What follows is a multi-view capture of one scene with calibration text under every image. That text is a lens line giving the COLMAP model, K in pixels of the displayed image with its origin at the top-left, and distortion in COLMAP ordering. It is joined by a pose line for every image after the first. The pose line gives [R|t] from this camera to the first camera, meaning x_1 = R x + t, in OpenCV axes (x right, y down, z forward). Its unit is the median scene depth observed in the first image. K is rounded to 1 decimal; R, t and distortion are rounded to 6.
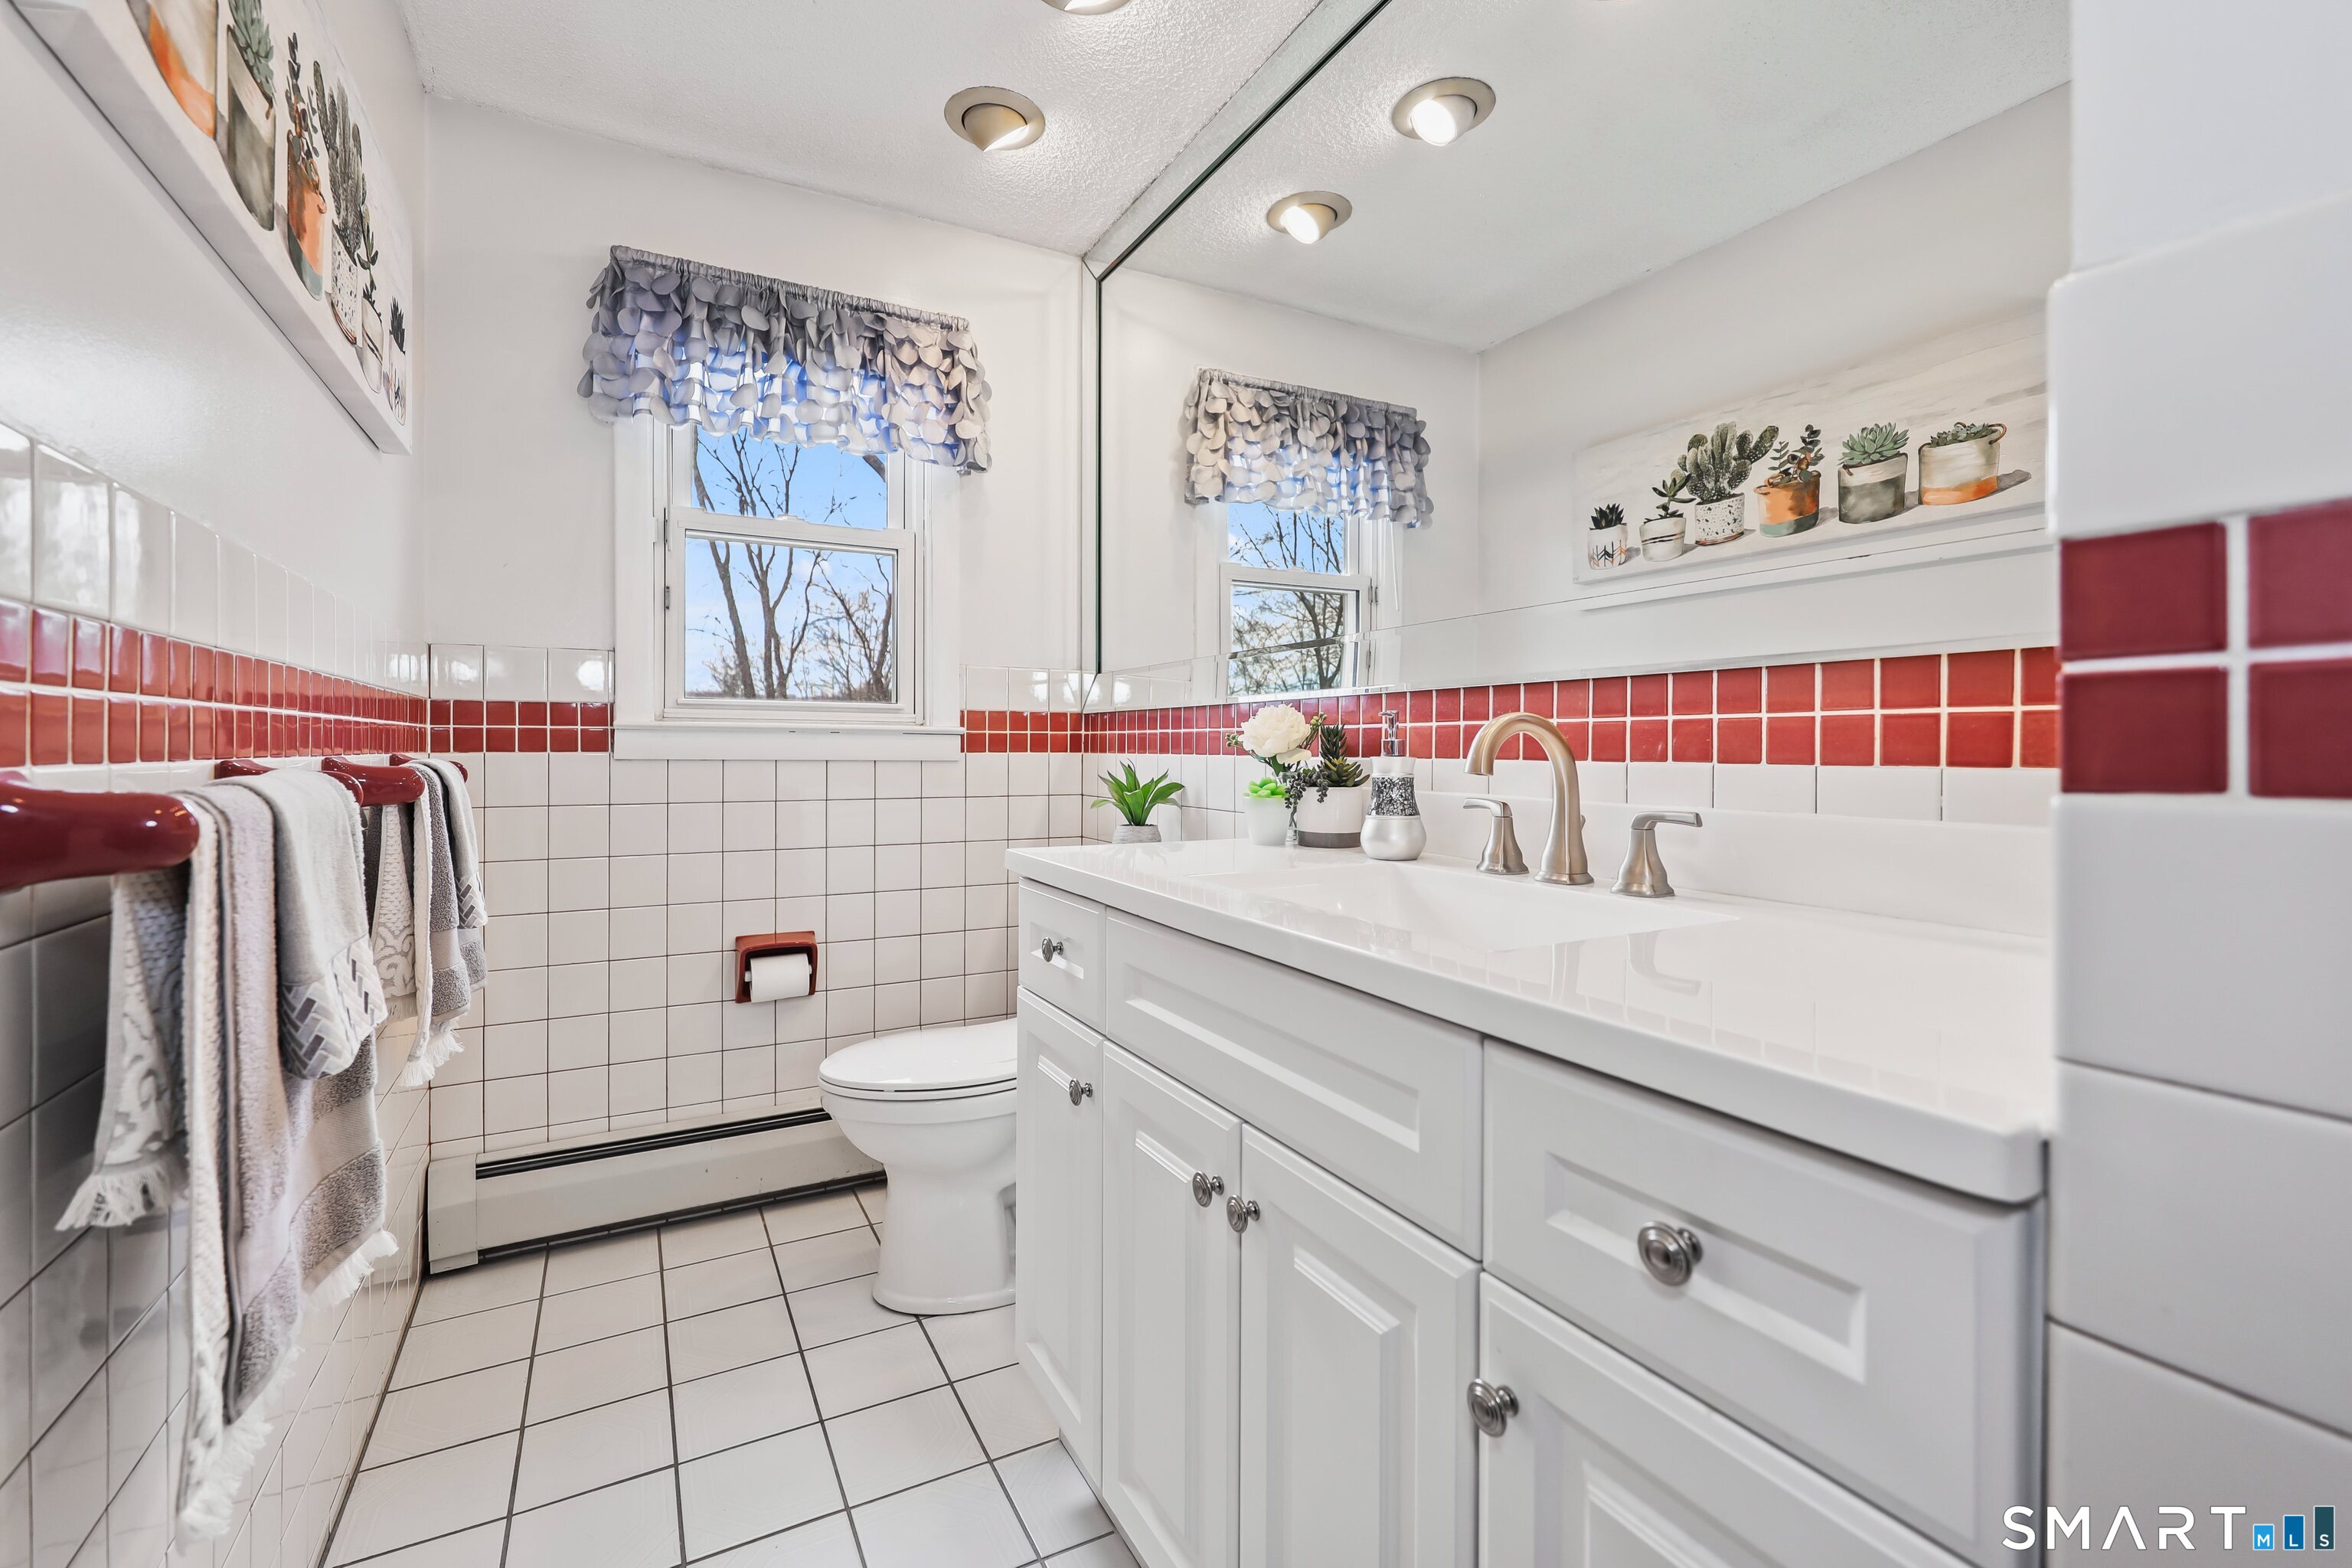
lens RADIAL K [[1006.7, 0, 1158.7], [0, 1006.7, 749.1], [0, 0, 1]] dist [0.006266, -0.000593]
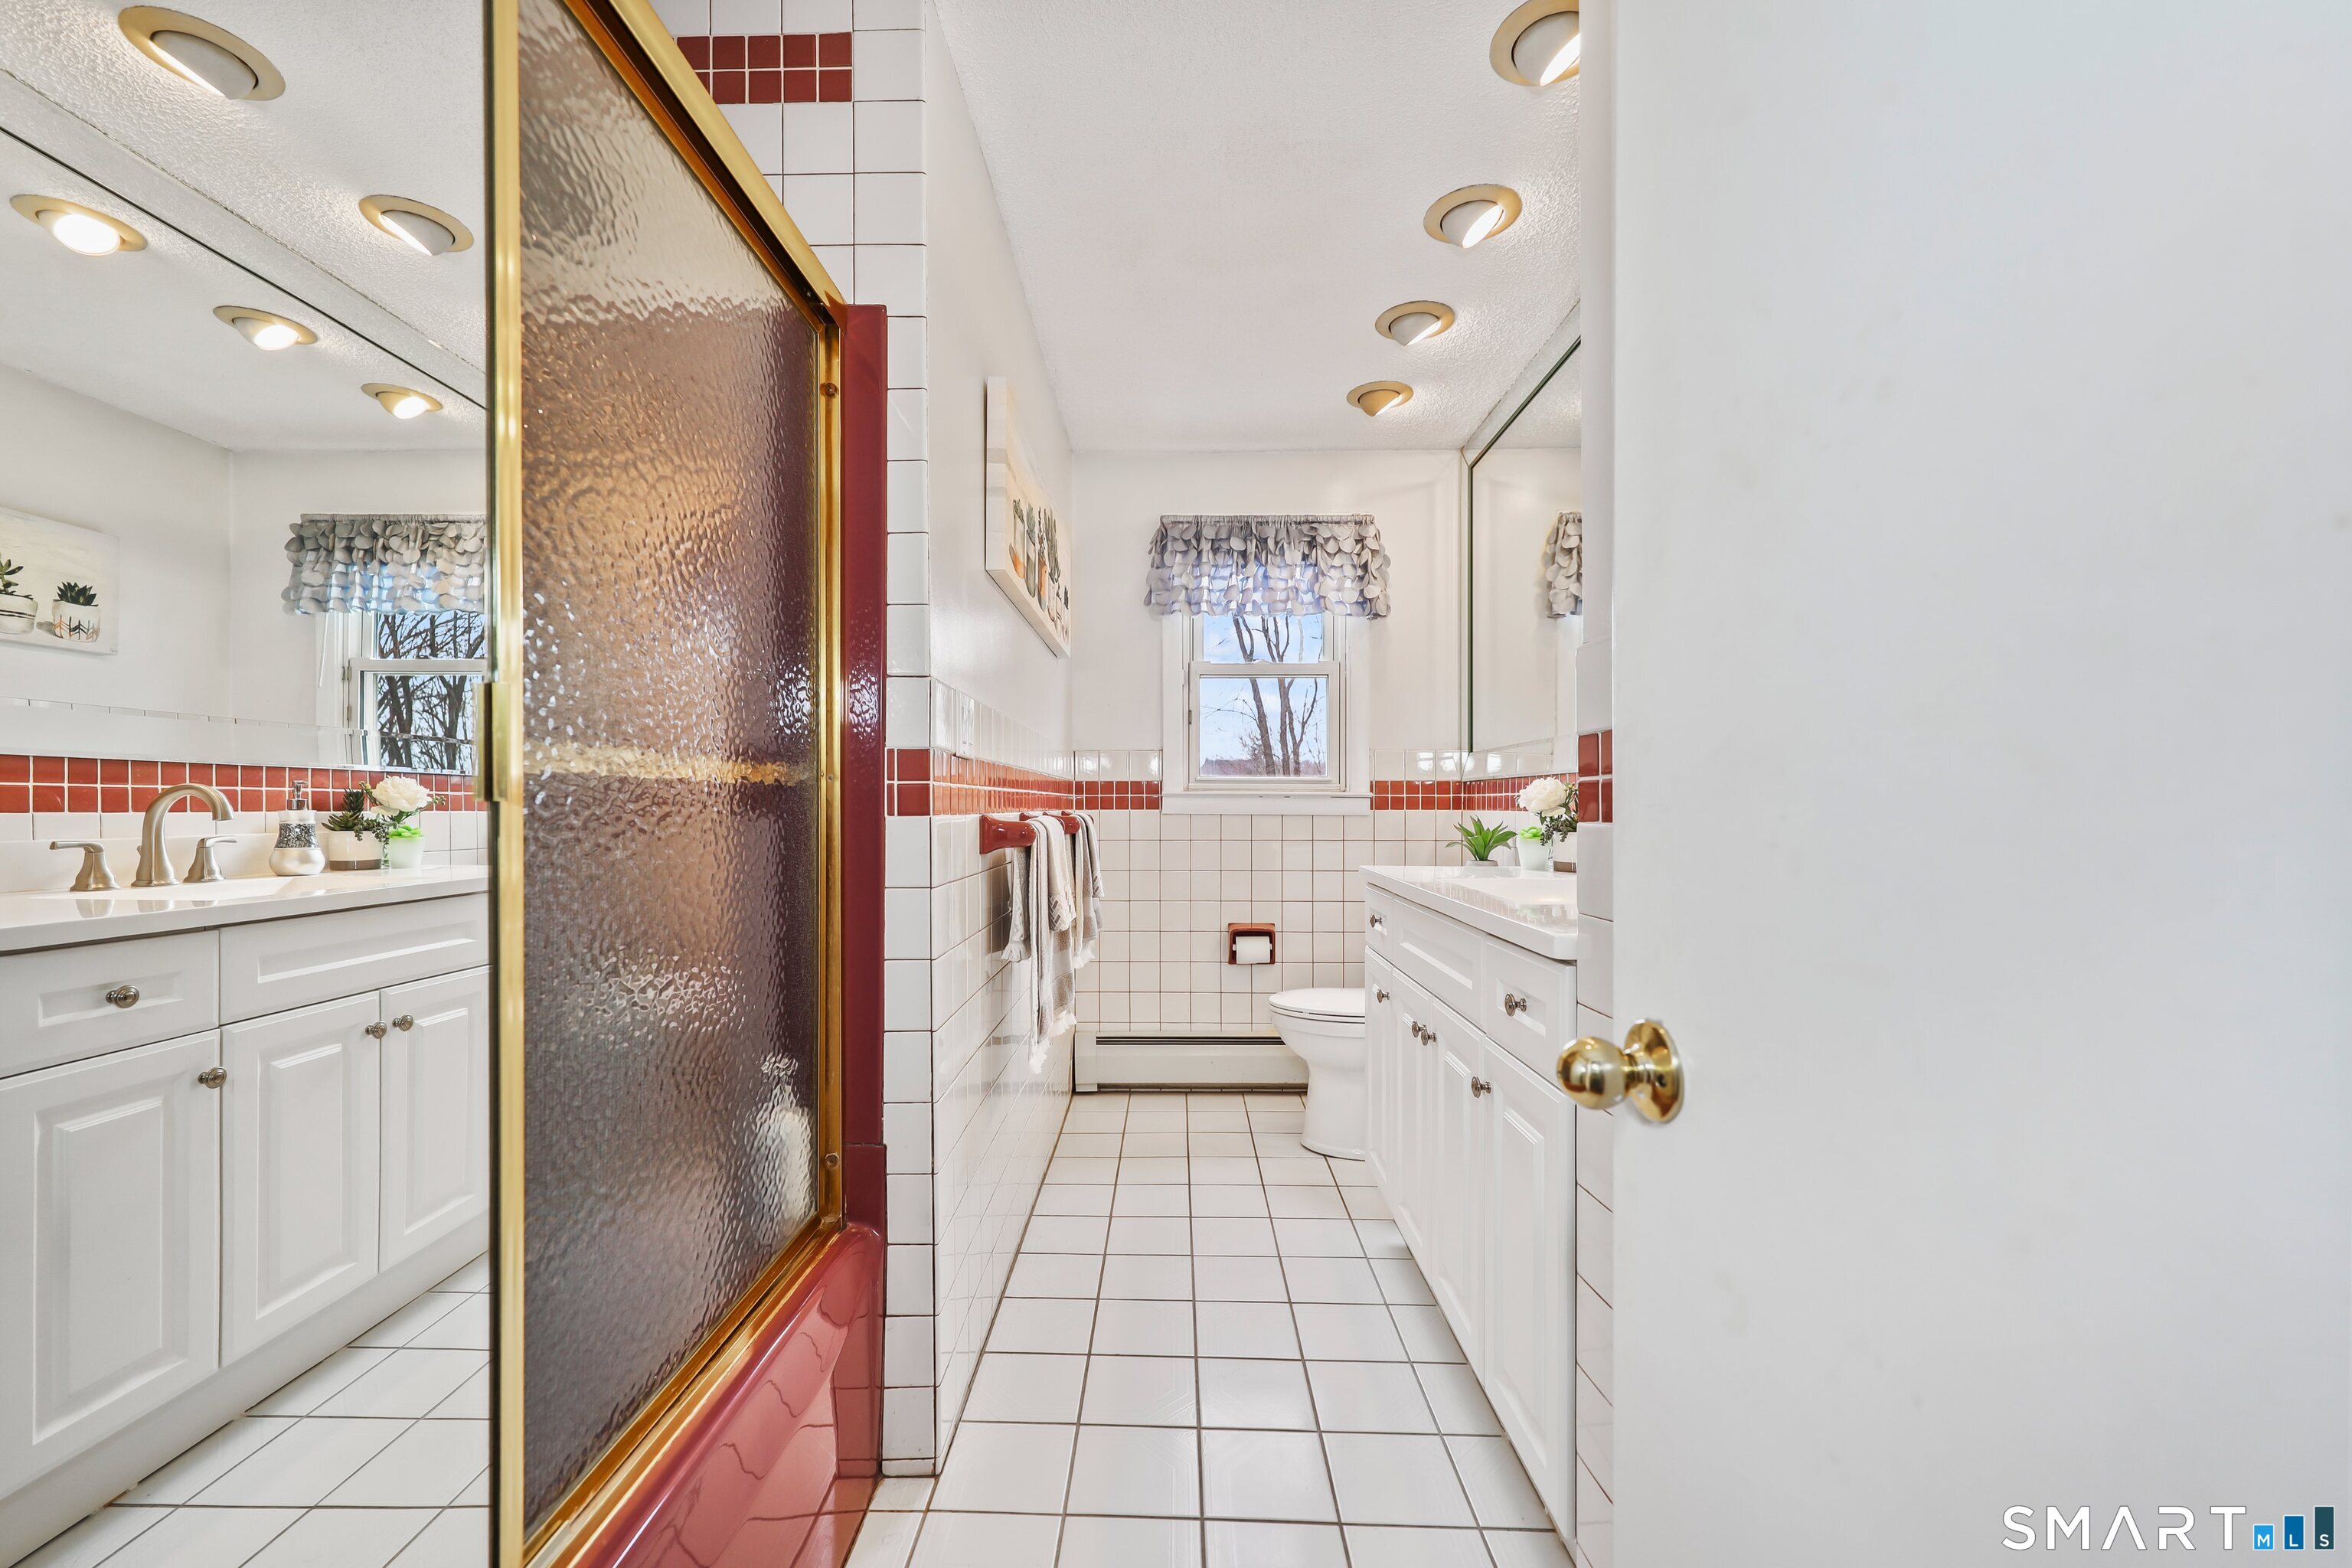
lens RADIAL K [[897.4, 0, 1167.0], [0, 897.4, 796.4], [0, 0, 1]] dist [0.001643, -0.000012]
pose [[0.878542, -0.007842, -0.477600, 0.193702], [0.002090, 0.999919, -0.012575, -0.000306], [0.477660, 0.010050, 0.878487, -0.332501]]
